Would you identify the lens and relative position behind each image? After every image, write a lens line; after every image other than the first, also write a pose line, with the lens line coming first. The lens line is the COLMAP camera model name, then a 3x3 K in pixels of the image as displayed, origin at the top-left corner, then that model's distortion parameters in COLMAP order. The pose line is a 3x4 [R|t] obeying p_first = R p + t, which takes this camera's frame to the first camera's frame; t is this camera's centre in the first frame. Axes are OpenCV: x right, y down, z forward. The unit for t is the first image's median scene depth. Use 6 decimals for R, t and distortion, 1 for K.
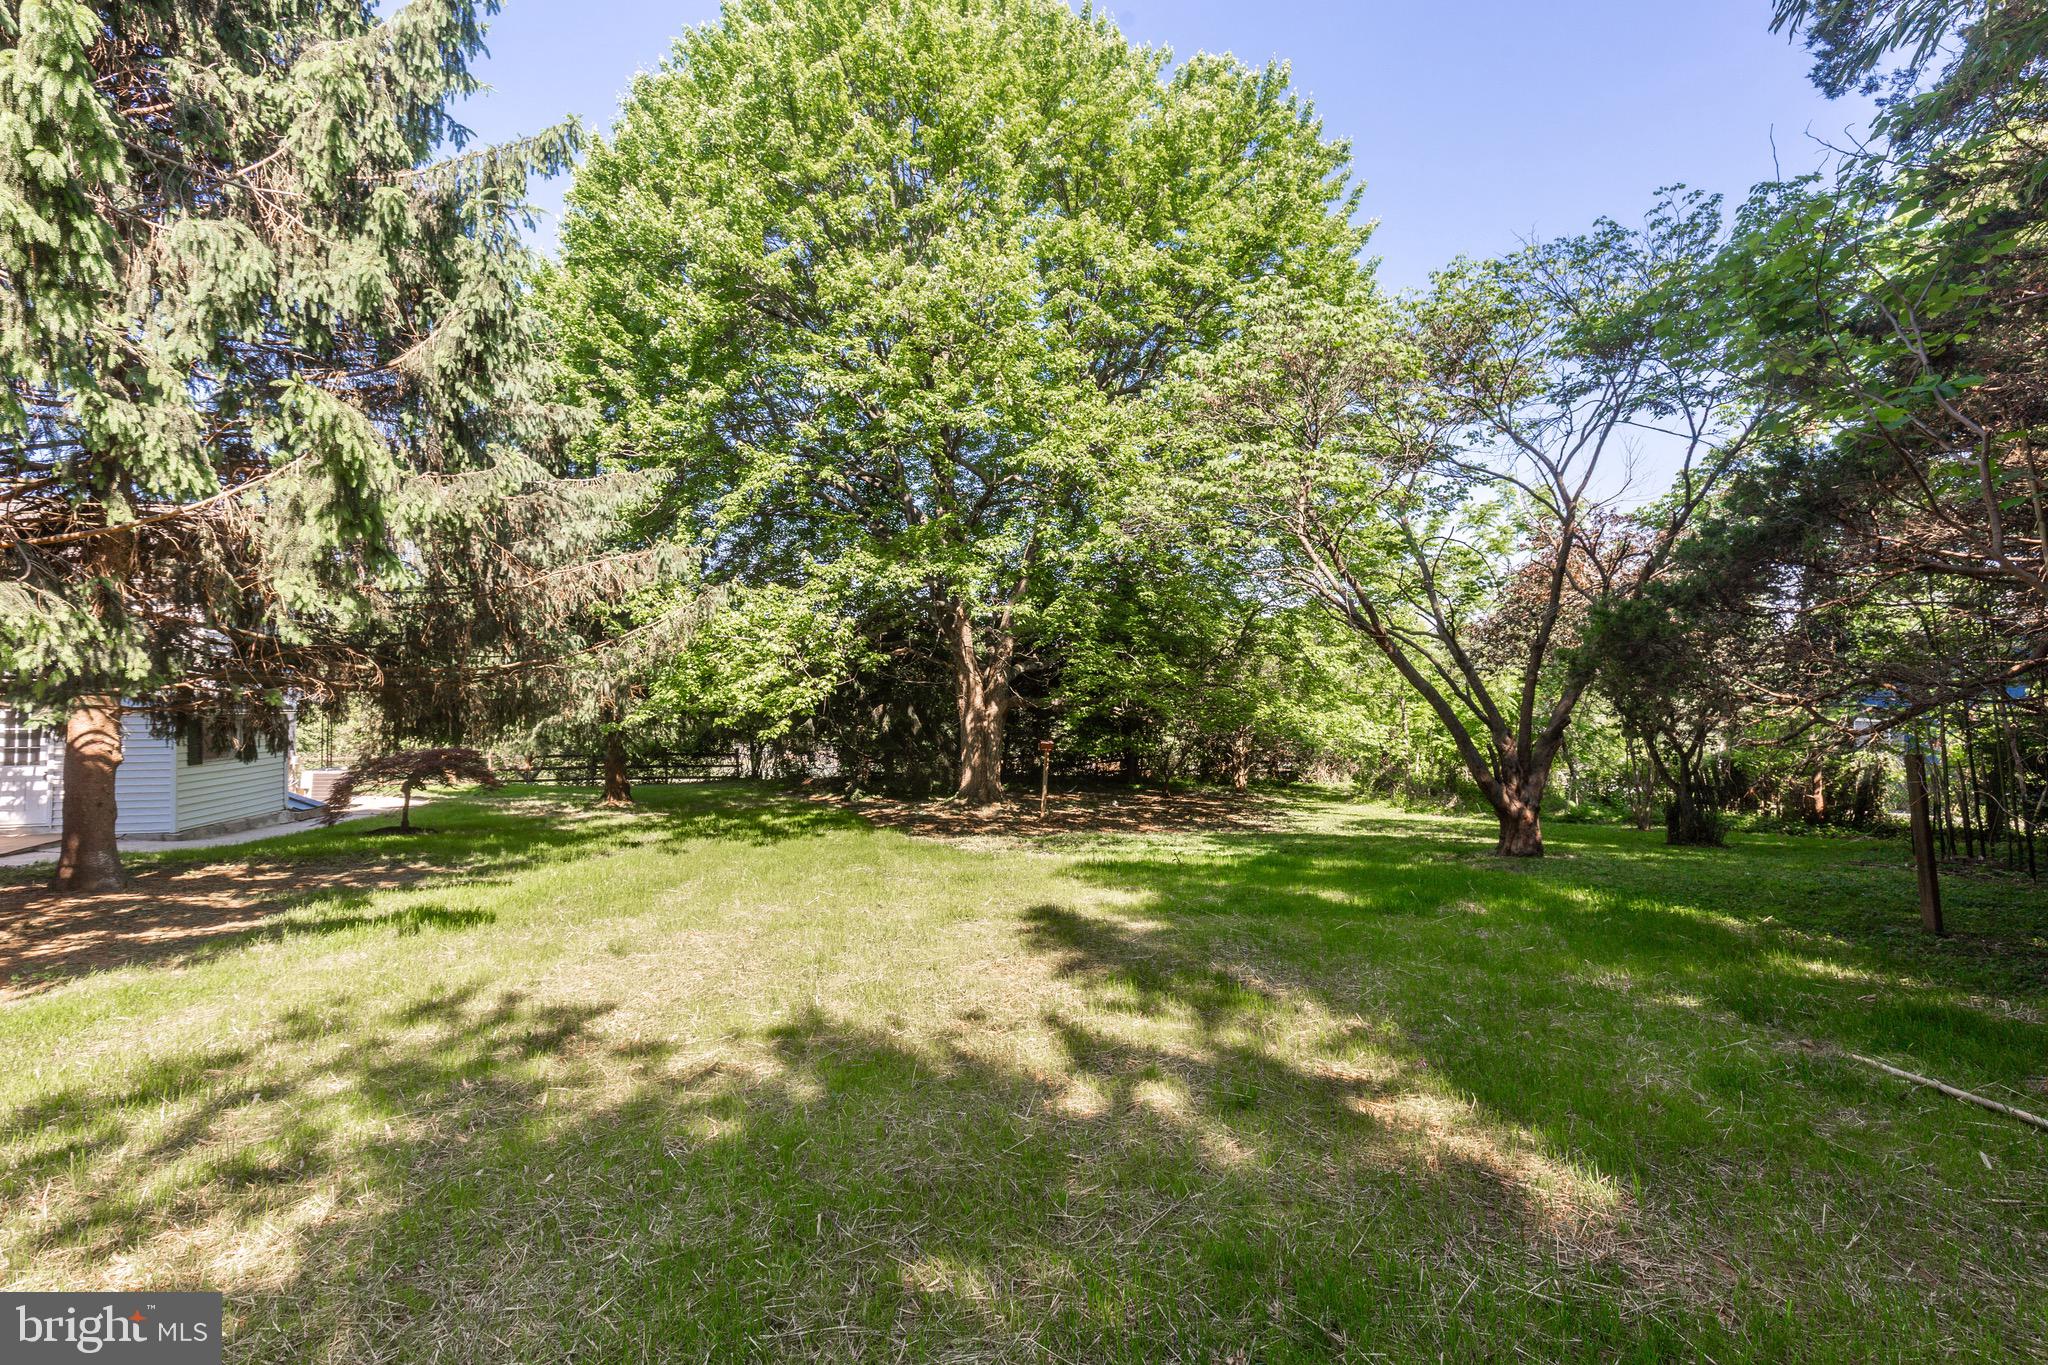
lens RADIAL K [[944.7, 0, 1024.0], [0, 944.7, 682.5], [0, 0, 1]] dist [0.000247, 0.000018]
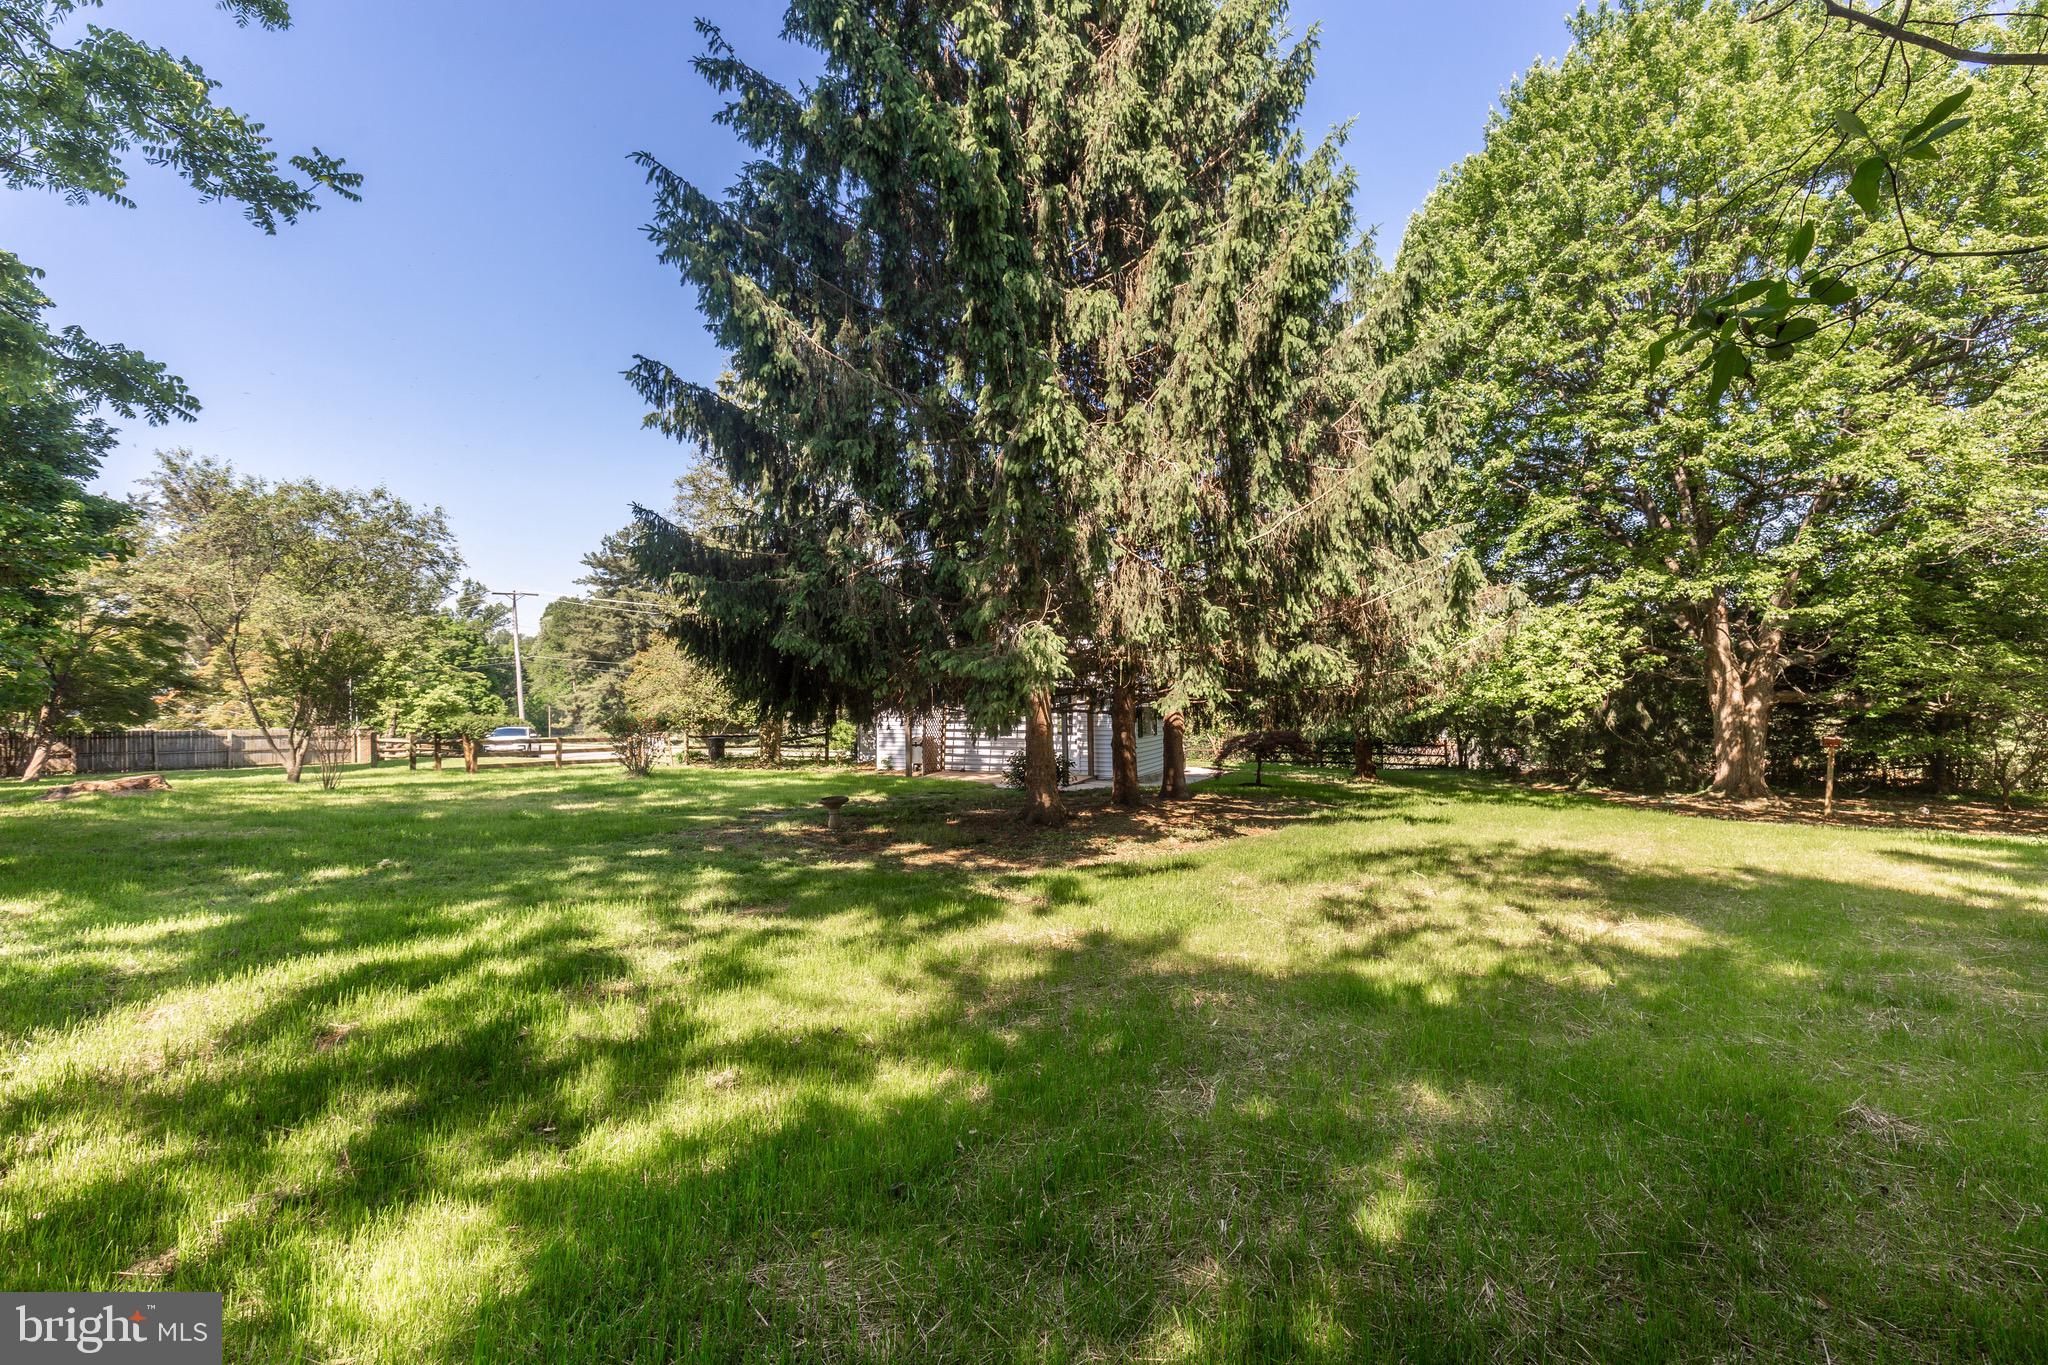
lens RADIAL K [[890.6, 0, 1022.5], [0, 890.6, 693.7], [0, 0, 1]] dist [-0.011436, -0.000187]
pose [[0.773465, -0.005730, -0.633814, -0.041776], [0.014308, 0.999862, 0.008421, -0.001912], [0.633678, -0.015582, 0.773440, -0.216530]]
